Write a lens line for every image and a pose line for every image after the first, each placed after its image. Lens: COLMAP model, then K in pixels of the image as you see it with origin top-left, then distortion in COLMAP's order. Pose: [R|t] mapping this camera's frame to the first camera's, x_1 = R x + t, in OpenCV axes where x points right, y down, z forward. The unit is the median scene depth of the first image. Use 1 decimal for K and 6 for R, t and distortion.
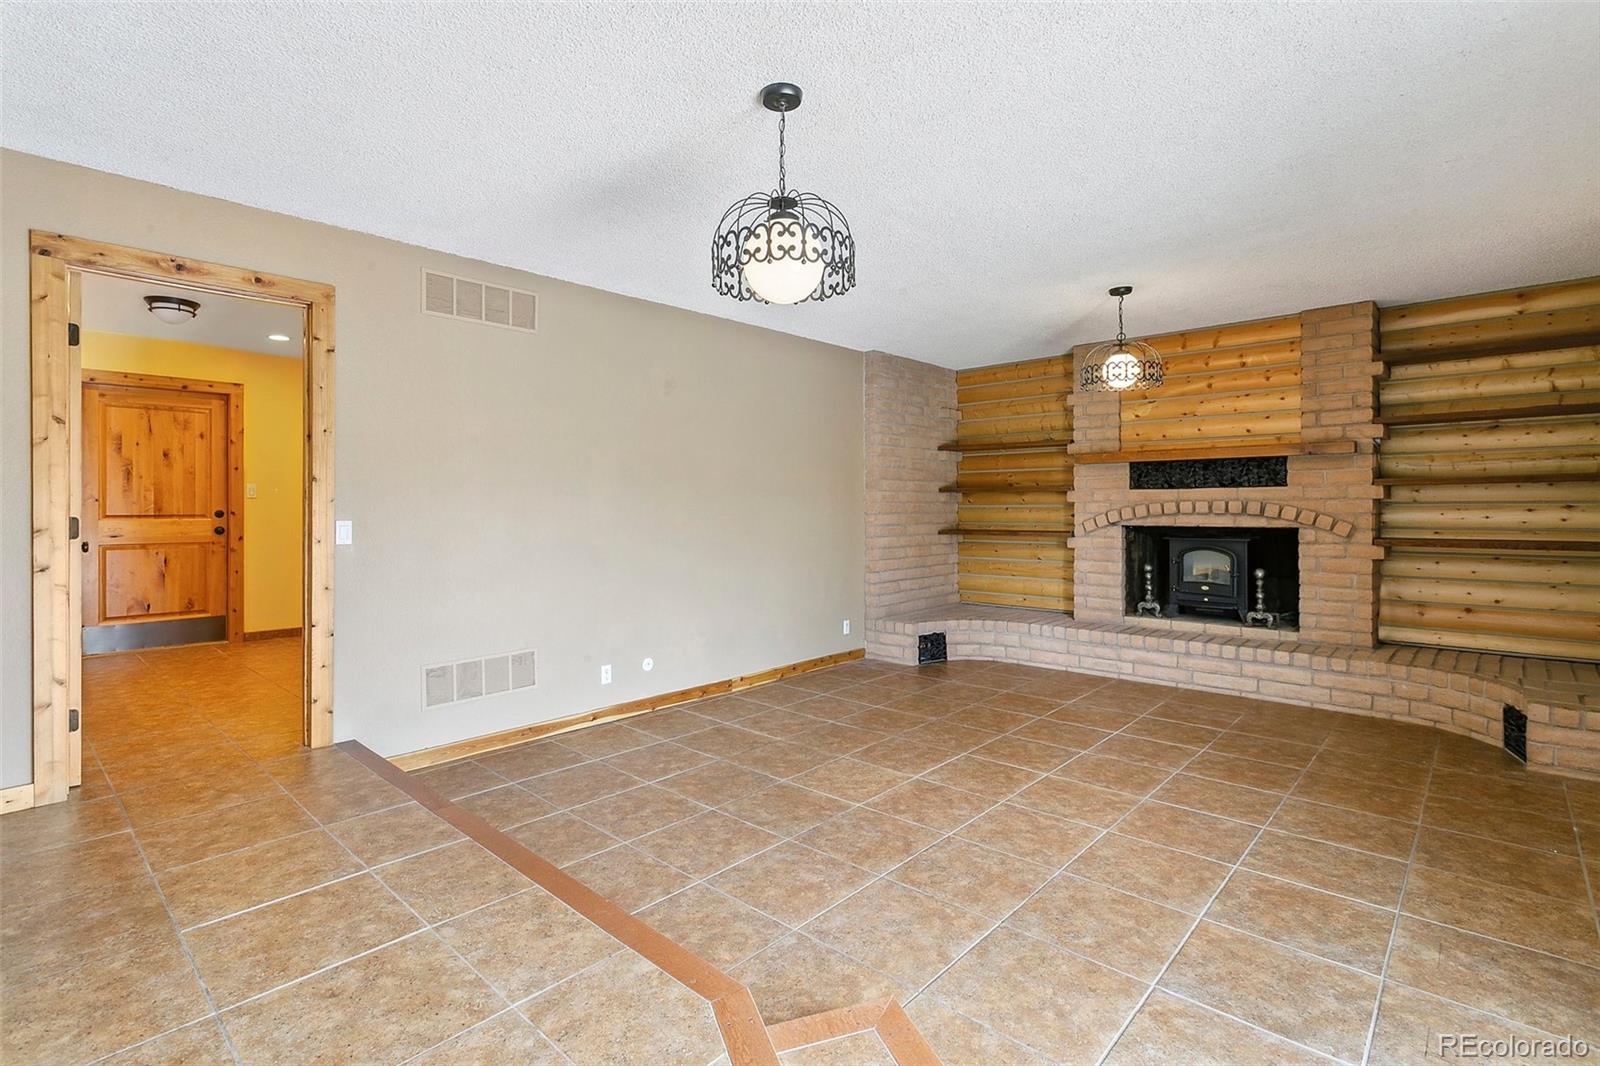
lens RADIAL K [[756.1, 0, 793.1], [0, 756.1, 519.5], [0, 0, 1]] dist [0.003302, 0.000279]
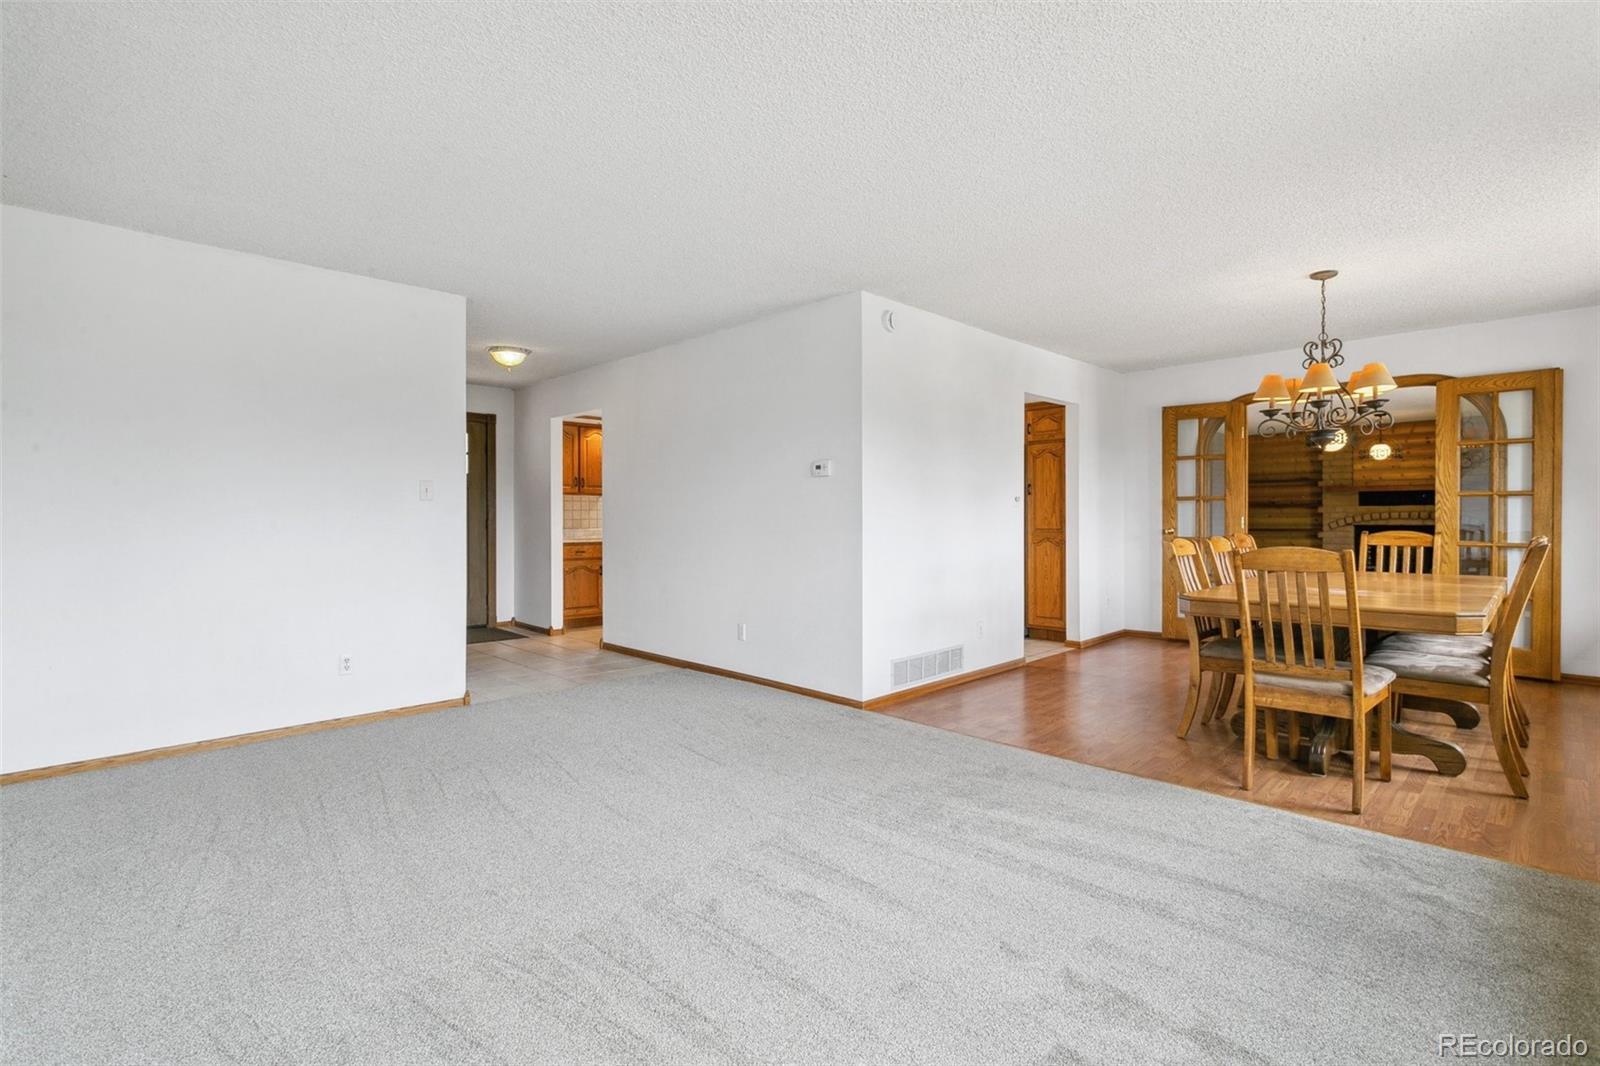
lens RADIAL K [[756.1, 0, 795.2], [0, 756.1, 527.7], [0, 0, 1]] dist [0.003302, 0.000279]
pose [[0.999343, -0.007621, -0.035435, -0.846991], [0.007636, 0.999971, 0.000264, 0.003183], [0.035432, -0.000534, 0.999372, -0.890337]]
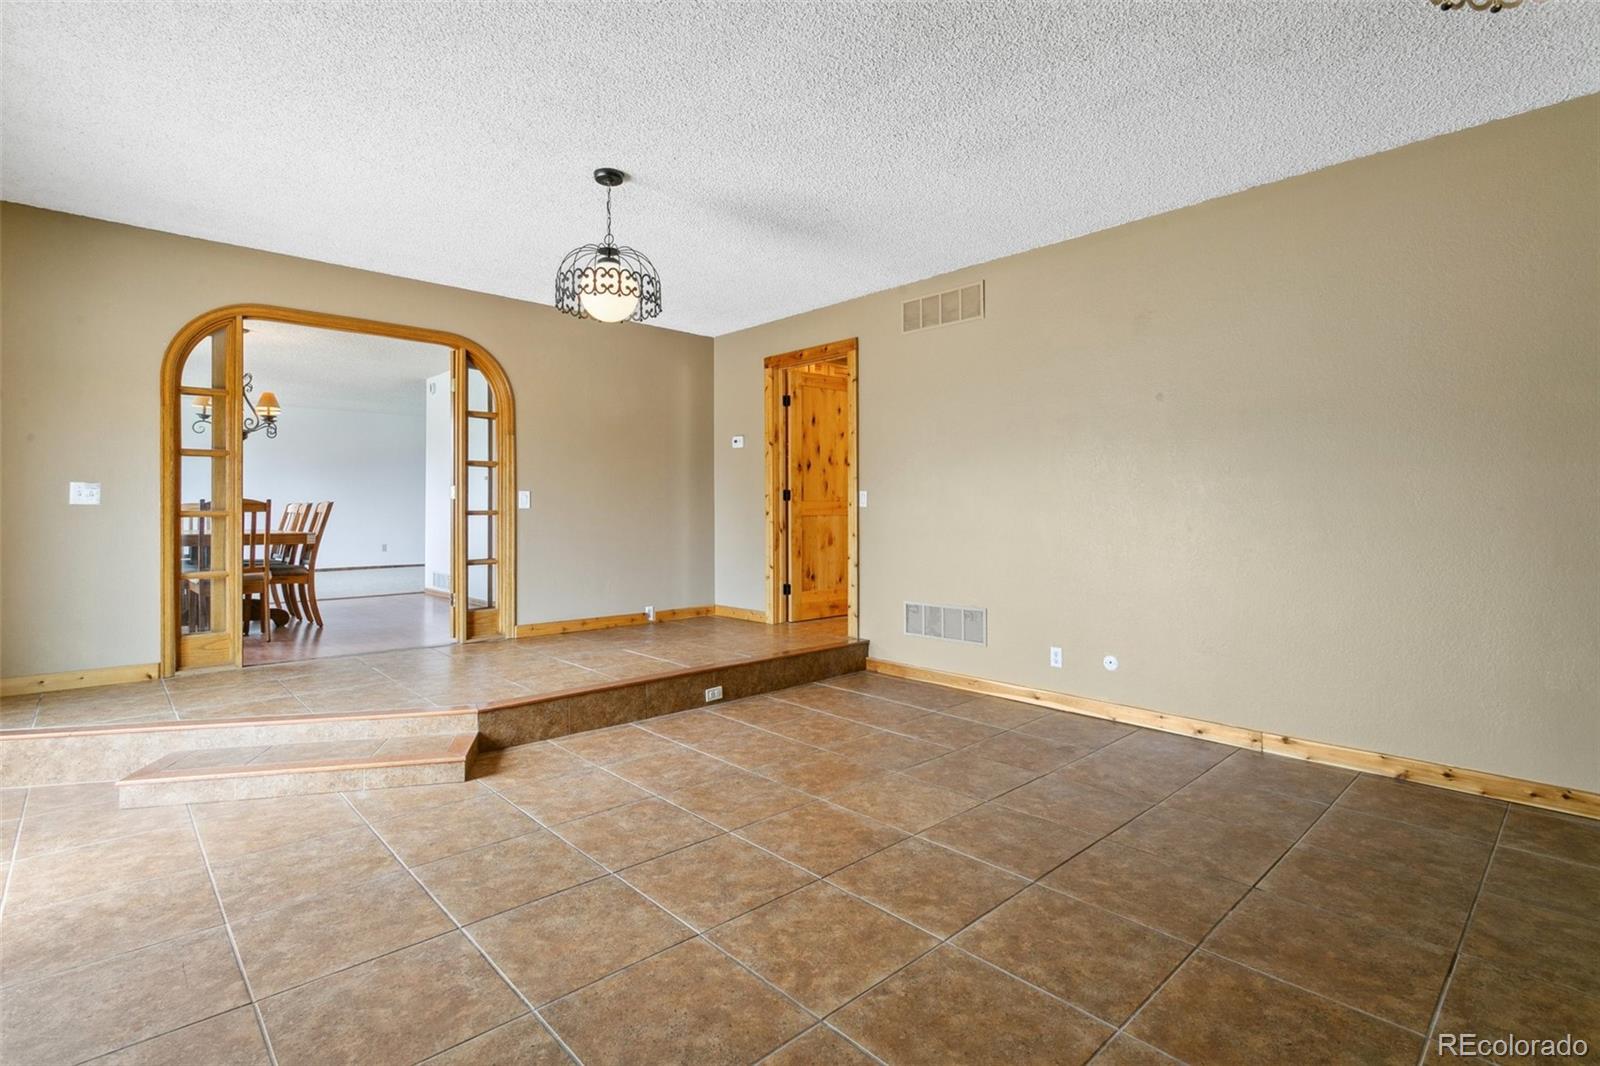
lens RADIAL K [[756.1, 0, 789.6], [0, 756.1, 526.3], [0, 0, 1]] dist [0.003302, 0.000279]
pose [[-0.079880, 0.026217, -0.996460, 1.137964], [-0.016804, 0.999477, 0.027644, 0.038790], [0.996663, 0.018953, -0.079397, 1.209355]]
